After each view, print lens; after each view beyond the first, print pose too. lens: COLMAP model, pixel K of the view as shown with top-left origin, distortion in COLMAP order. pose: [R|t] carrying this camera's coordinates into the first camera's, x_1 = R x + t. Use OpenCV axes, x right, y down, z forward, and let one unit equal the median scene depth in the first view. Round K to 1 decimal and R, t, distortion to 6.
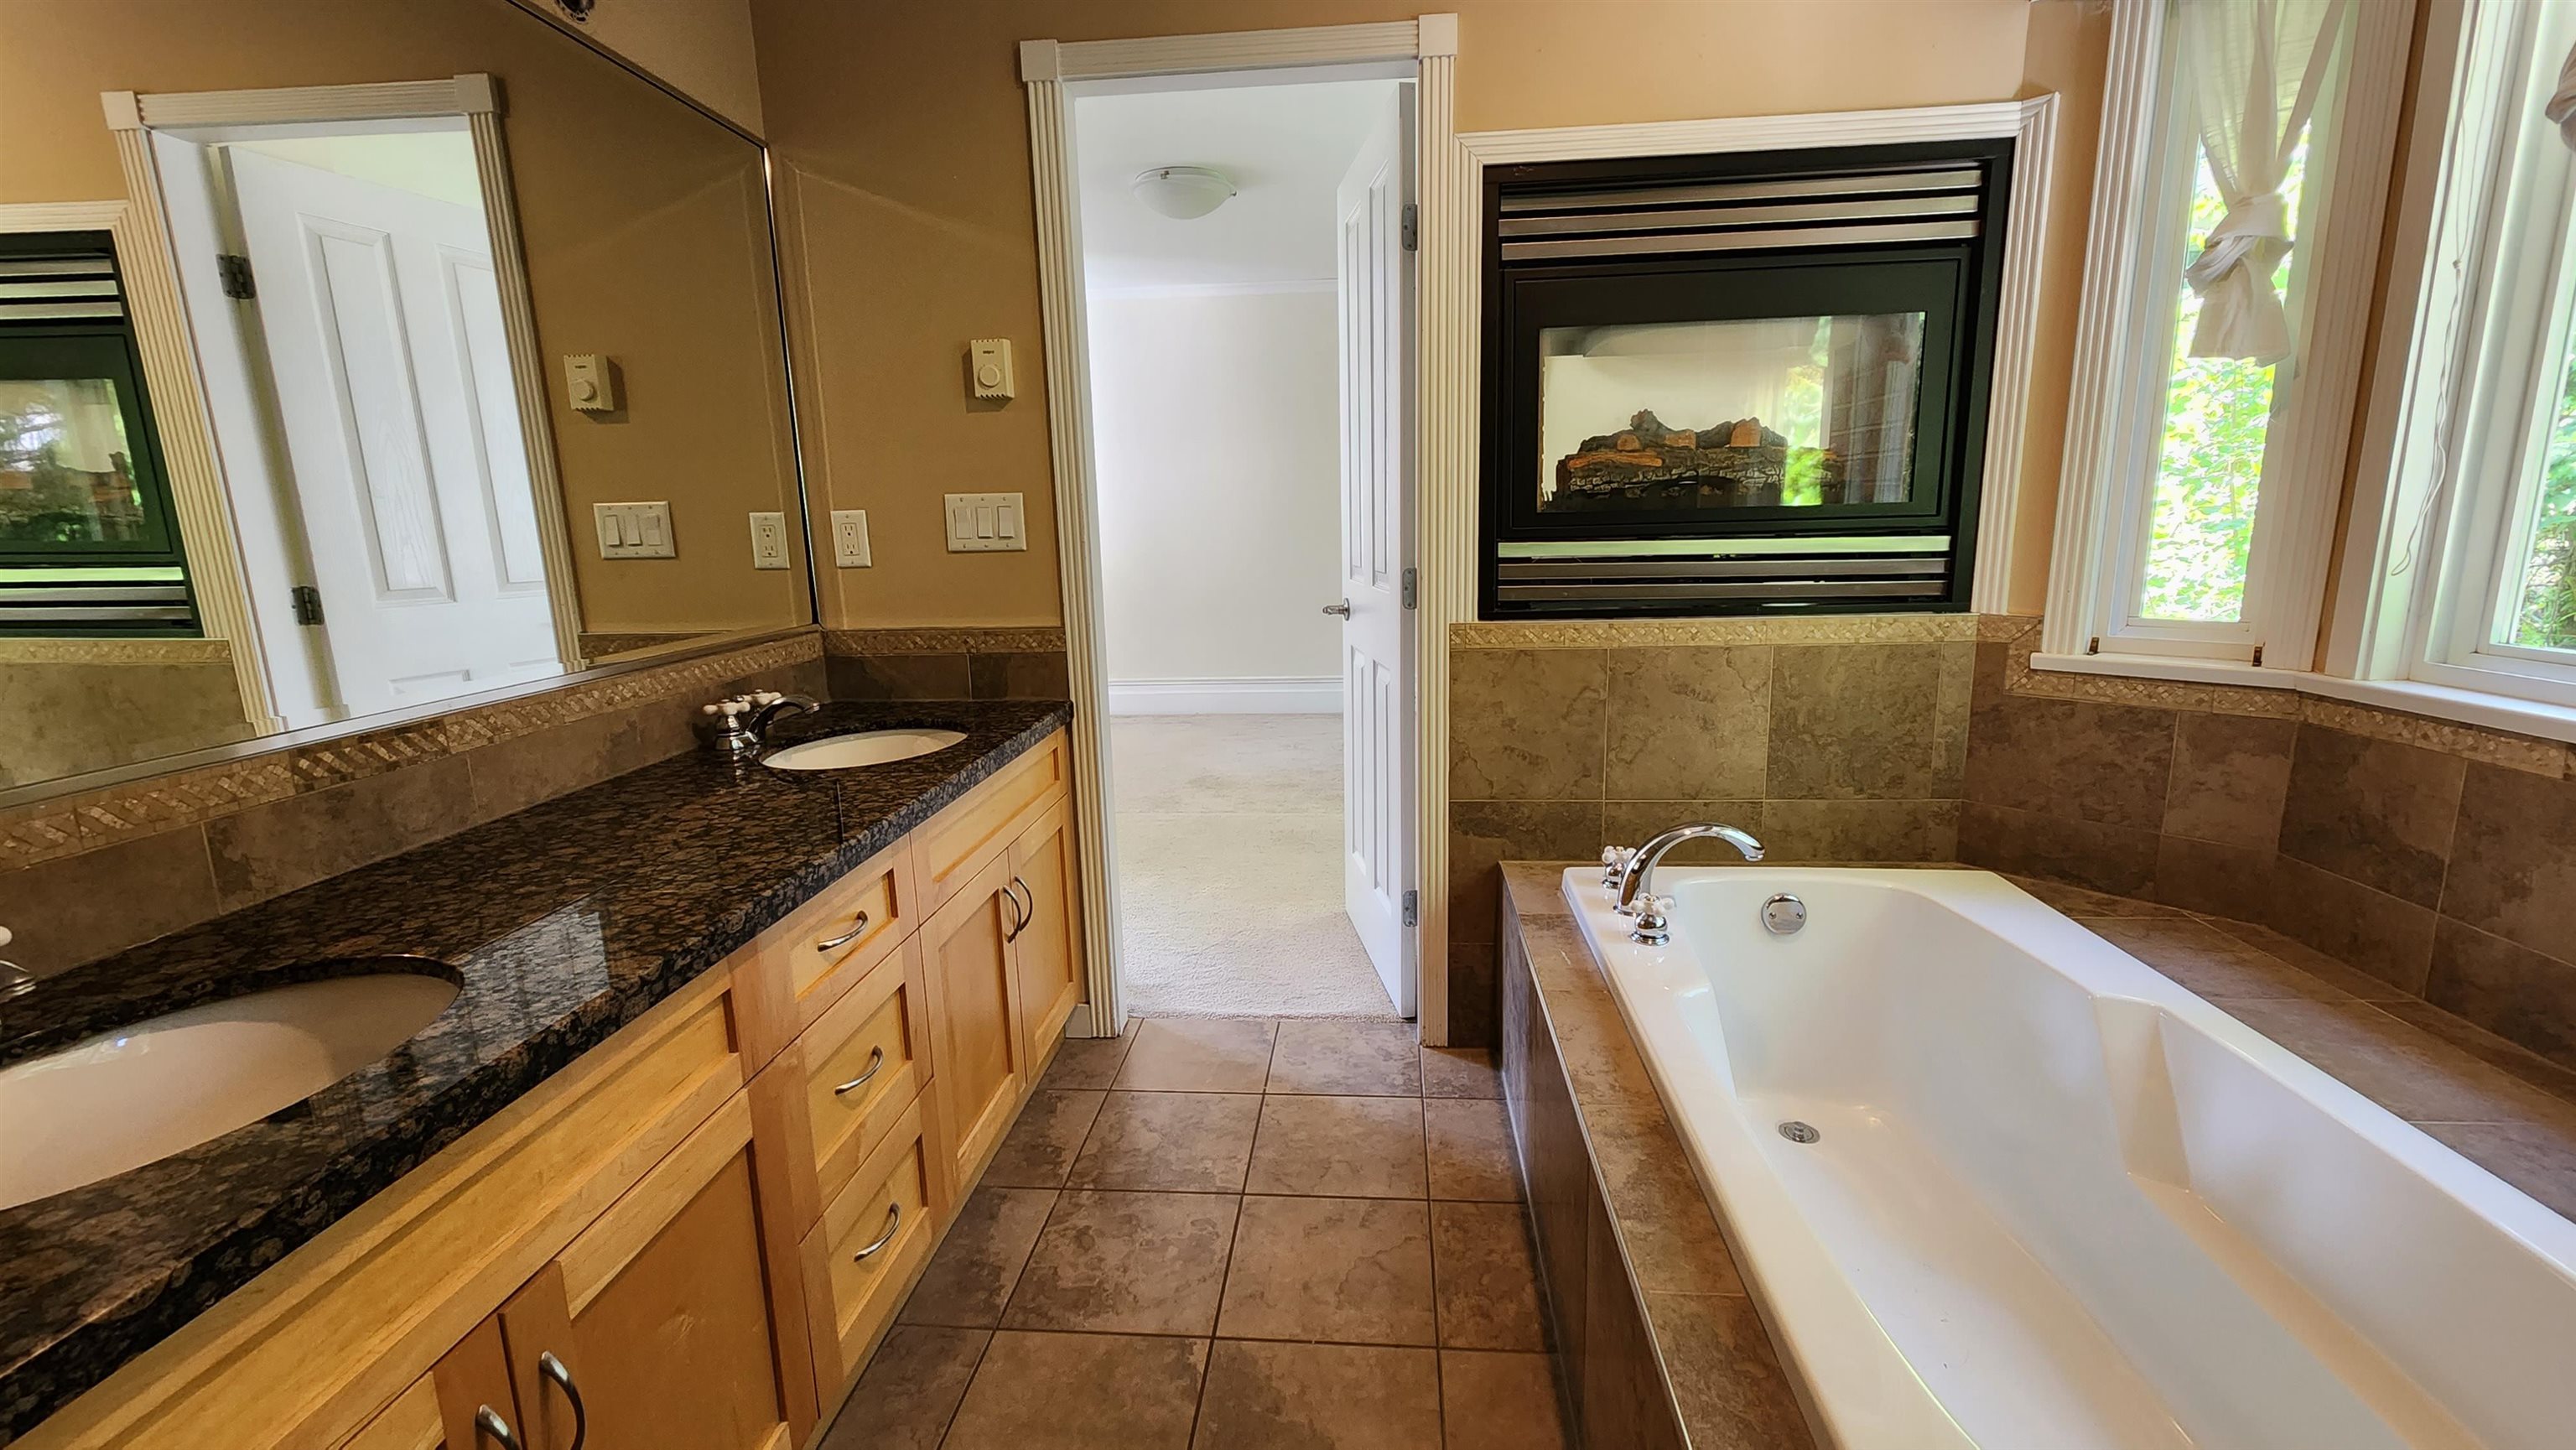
lens RADIAL K [[1053.6, 0, 1293.5], [0, 1053.6, 738.6], [0, 0, 1]] dist [-0.002296, -0.000264]
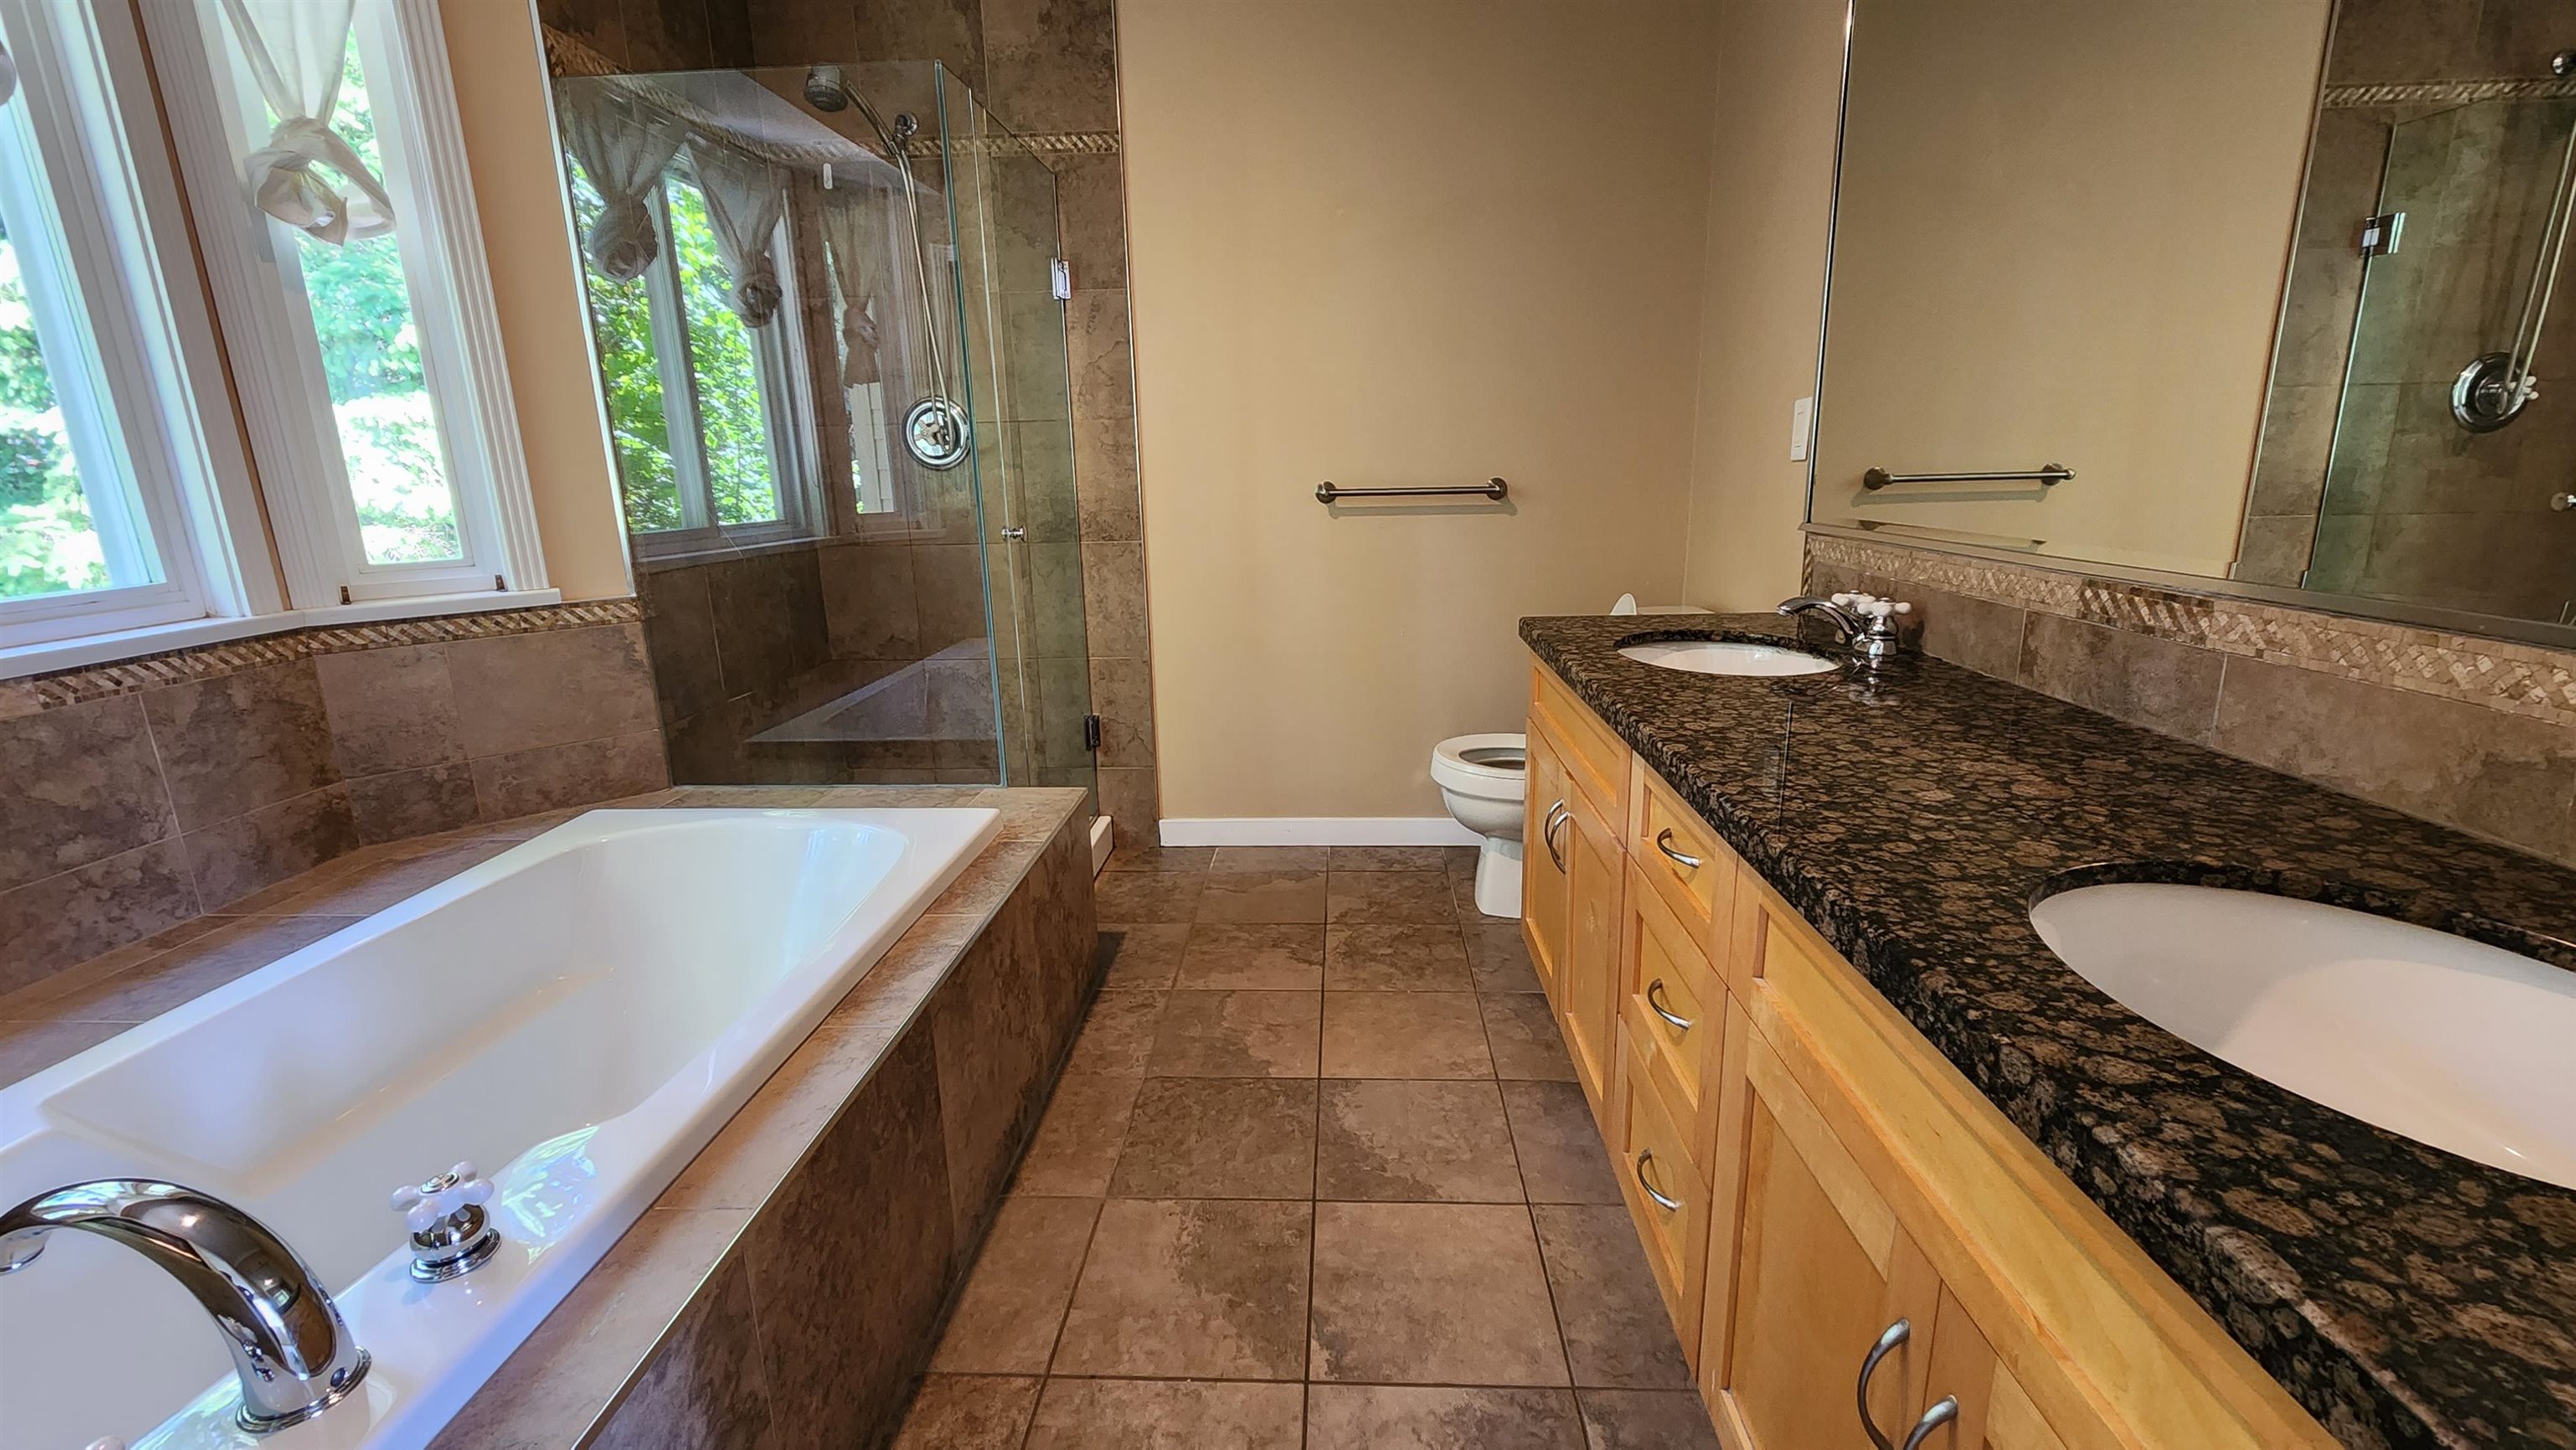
lens RADIAL K [[1053.6, 0, 1298.3], [0, 1053.6, 698.7], [0, 0, 1]] dist [-0.002296, -0.000264]
pose [[-0.996555, 0.072489, -0.040294, -0.085407], [0.048732, 0.904938, 0.422743, -0.326776], [0.067108, 0.419323, -0.905353, 1.733794]]
